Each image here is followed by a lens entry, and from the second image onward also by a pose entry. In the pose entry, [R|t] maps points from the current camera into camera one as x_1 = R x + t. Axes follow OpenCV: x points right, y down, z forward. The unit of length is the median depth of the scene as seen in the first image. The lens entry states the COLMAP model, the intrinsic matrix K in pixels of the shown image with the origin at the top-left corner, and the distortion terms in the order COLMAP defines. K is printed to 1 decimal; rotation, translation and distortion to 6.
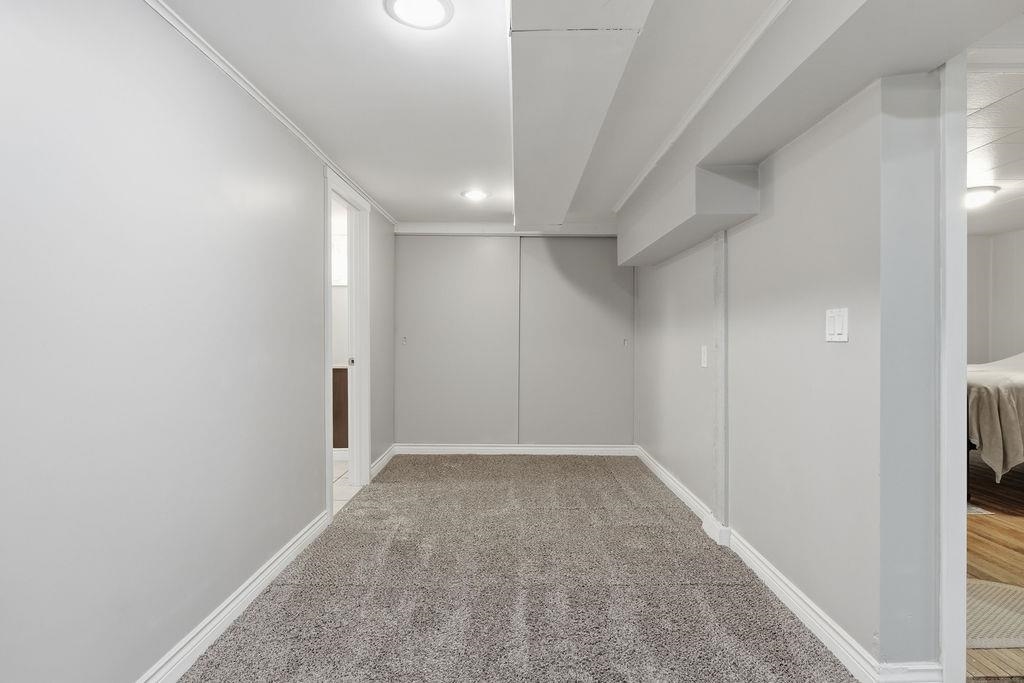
lens RADIAL K [[497.3, 0, 512.5], [0, 497.3, 336.9], [0, 0, 1]] dist [-0.006535, -0.001080]
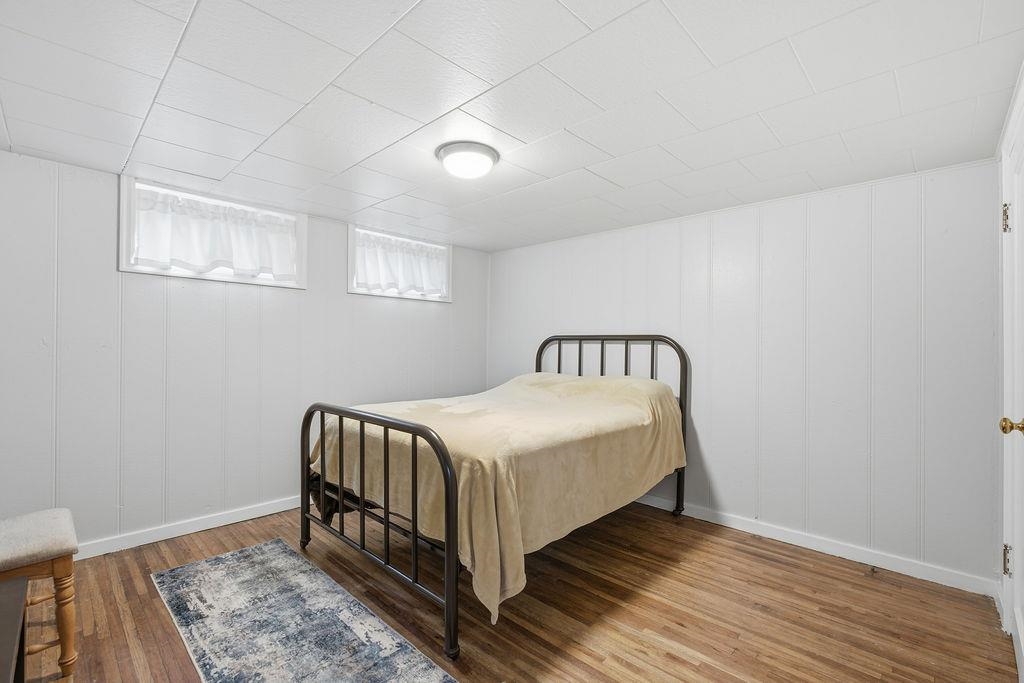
lens RADIAL K [[449.9, 0, 512.1], [0, 449.9, 343.8], [0, 0, 1]] dist [-0.009667, 0.001078]
pose [[0.680367, 0.012479, 0.732765, 0.592726], [-0.008985, 0.999922, -0.008686, -0.036596], [-0.732816, -0.000674, 0.680426, 0.610225]]
